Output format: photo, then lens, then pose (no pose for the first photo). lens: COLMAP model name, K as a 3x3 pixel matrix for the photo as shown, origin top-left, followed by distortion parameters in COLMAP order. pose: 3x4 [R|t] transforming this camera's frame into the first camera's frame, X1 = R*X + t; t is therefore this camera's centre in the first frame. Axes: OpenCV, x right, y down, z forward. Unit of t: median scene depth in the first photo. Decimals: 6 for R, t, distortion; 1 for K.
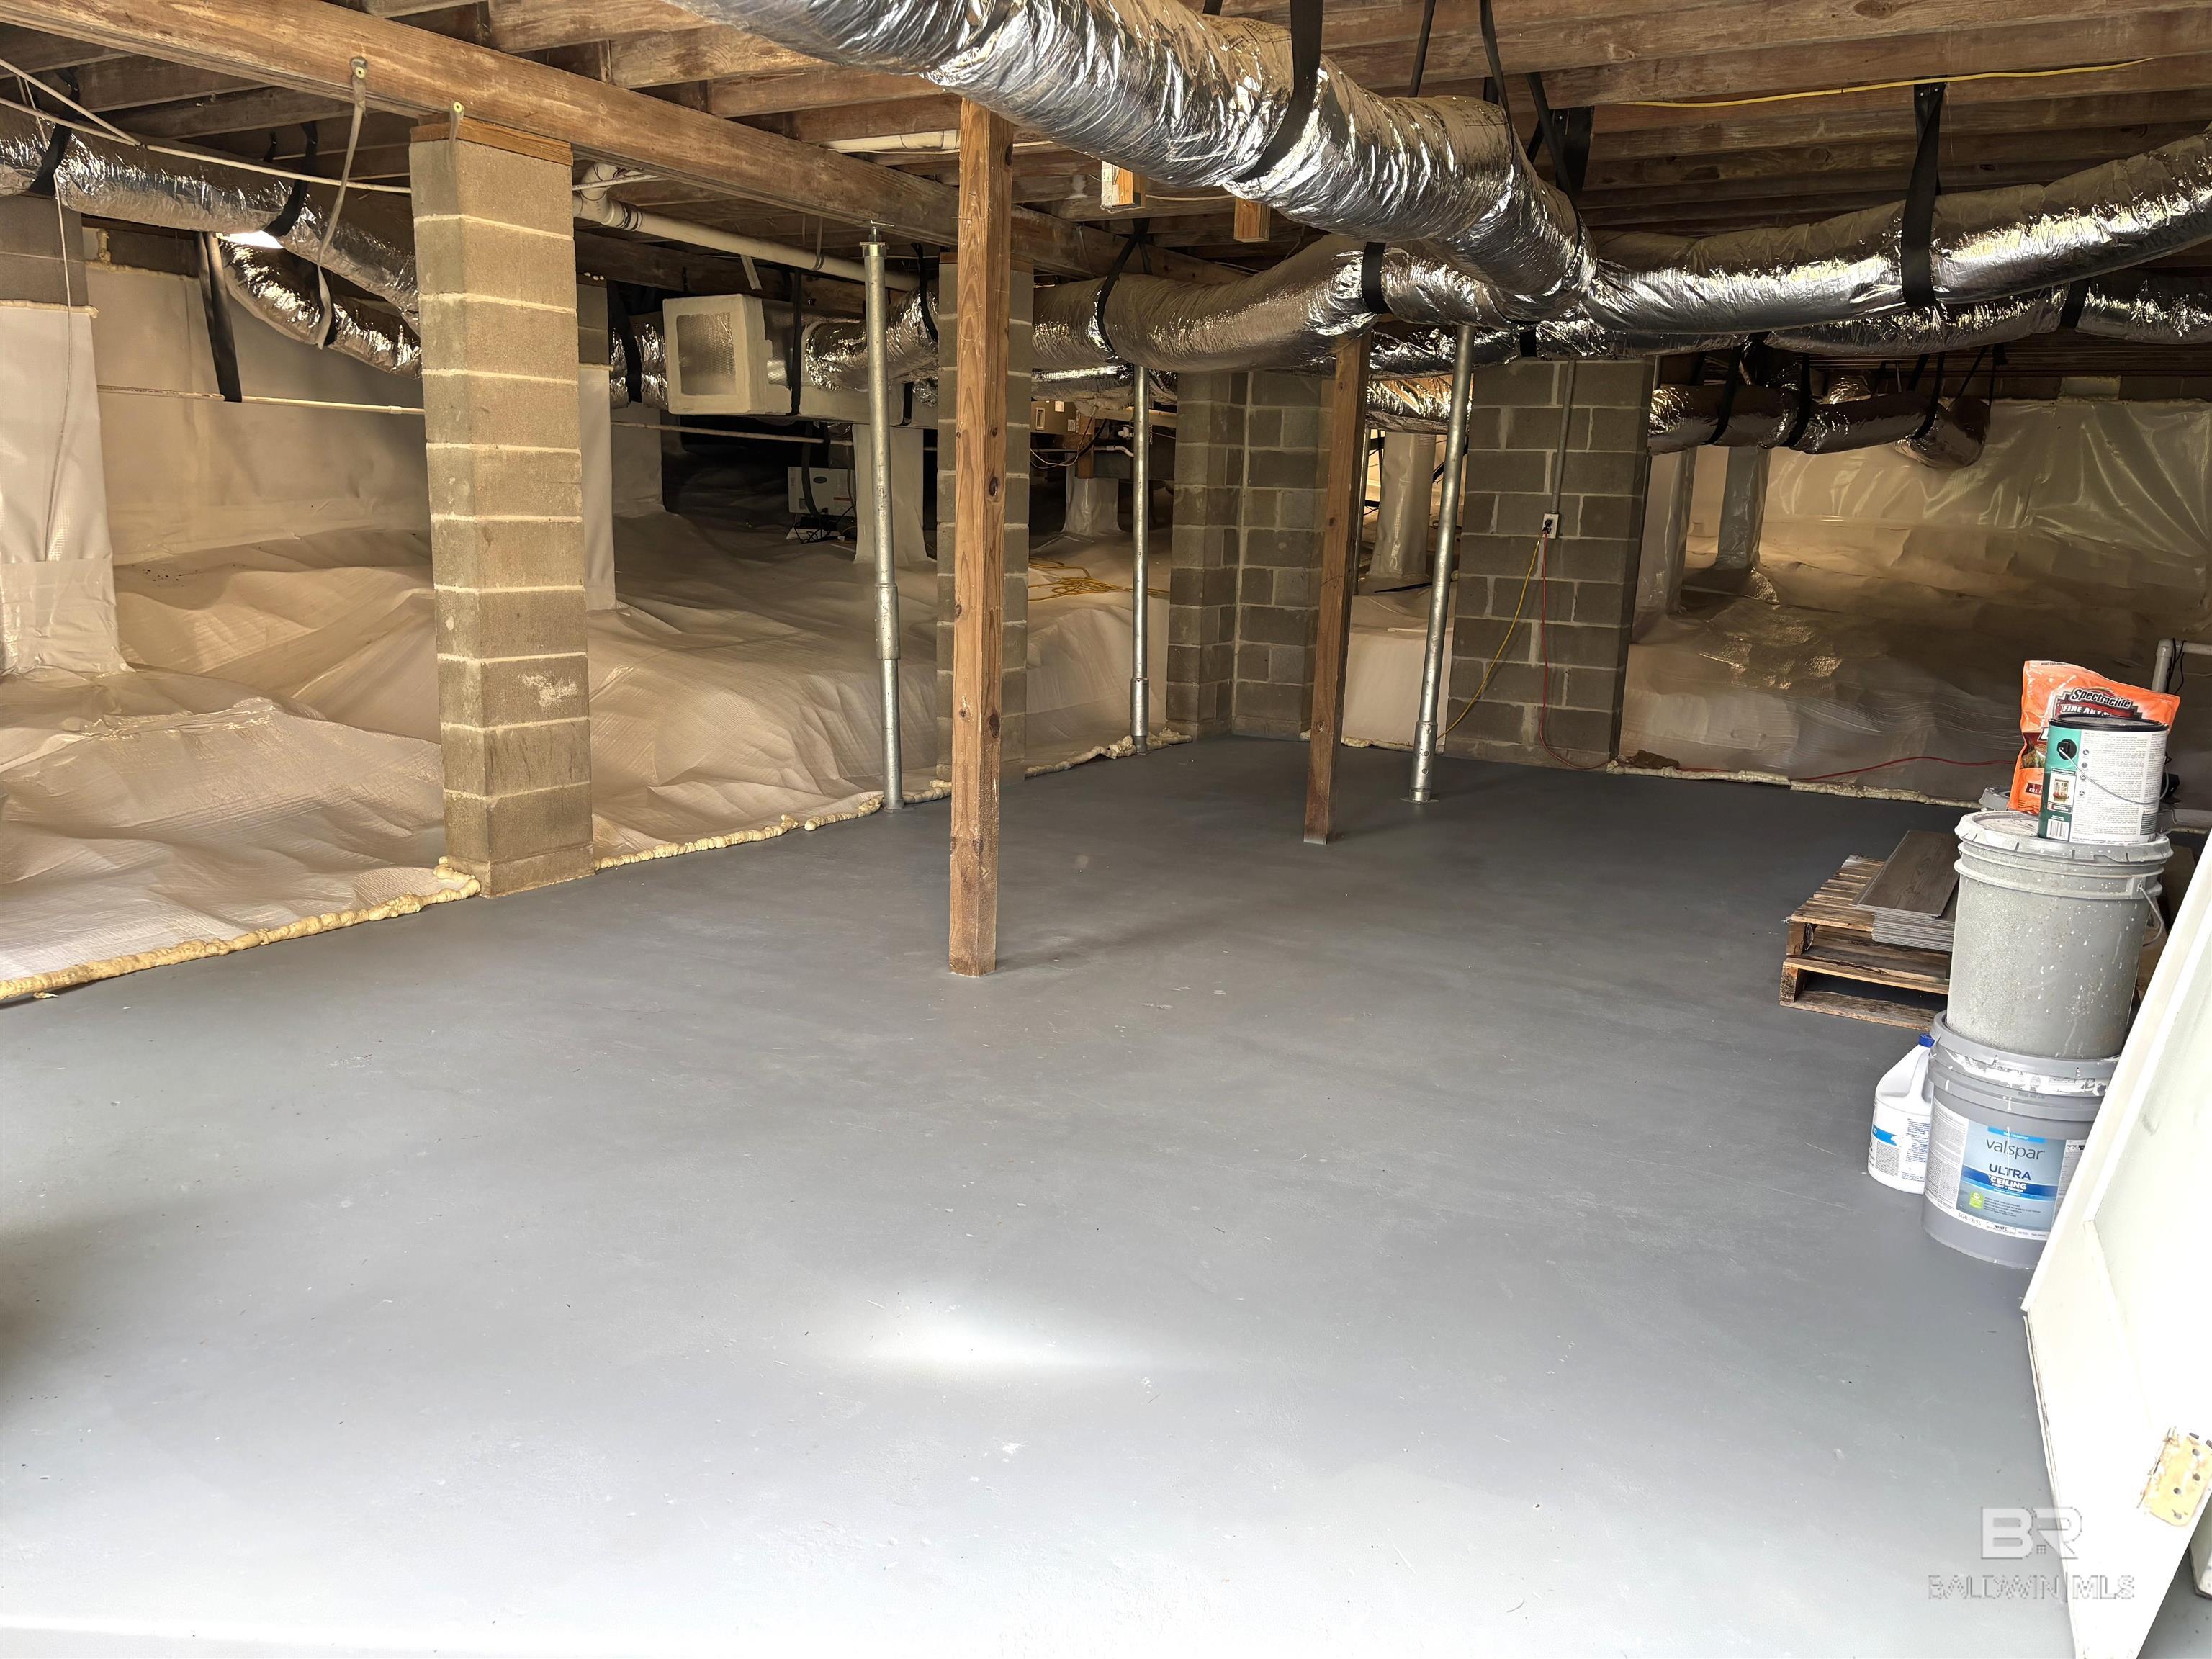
lens RADIAL K [[1655.6, 0, 1106.0], [0, 1655.6, 829.5], [0, 0, 1]] dist [0.060997, -0.062955]
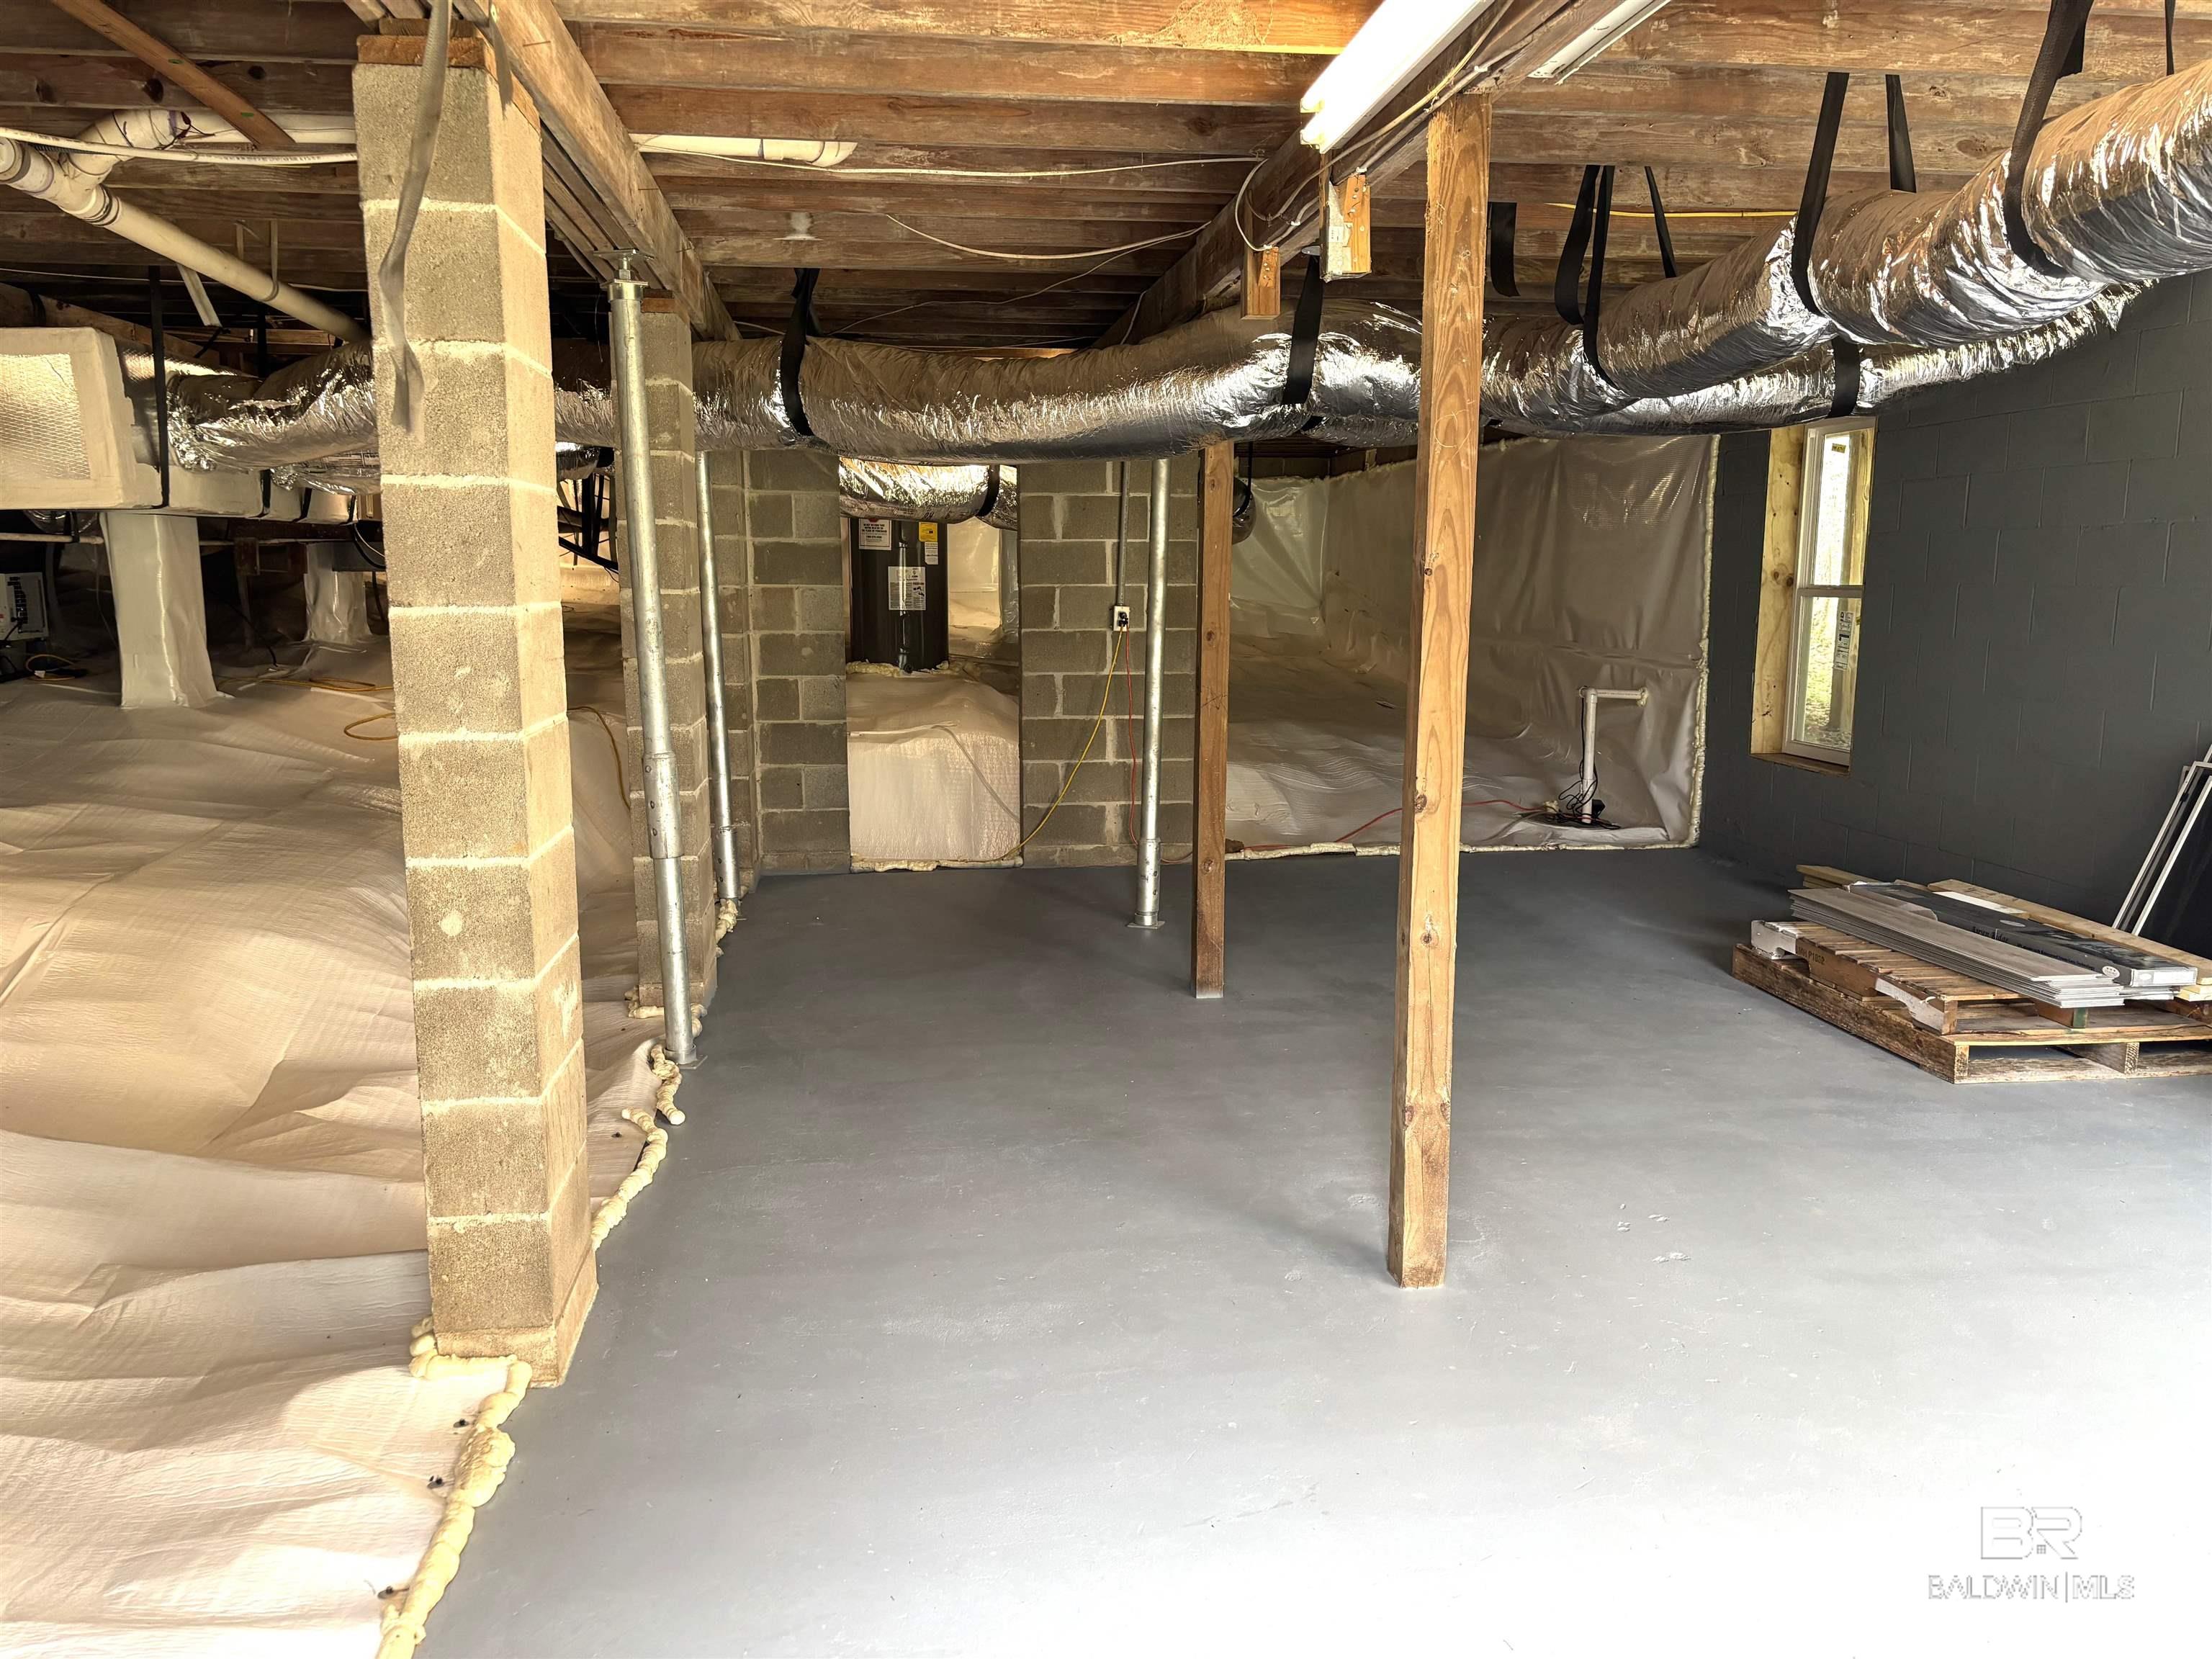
lens RADIAL K [[1655.6, 0, 1106.0], [0, 1655.6, 829.5], [0, 0, 1]] dist [0.060997, -0.062955]
pose [[0.784441, -0.128795, 0.606683, -0.505448], [0.148490, 0.988752, 0.017908, -0.120398], [-0.602165, 0.076039, 0.794742, 0.384486]]
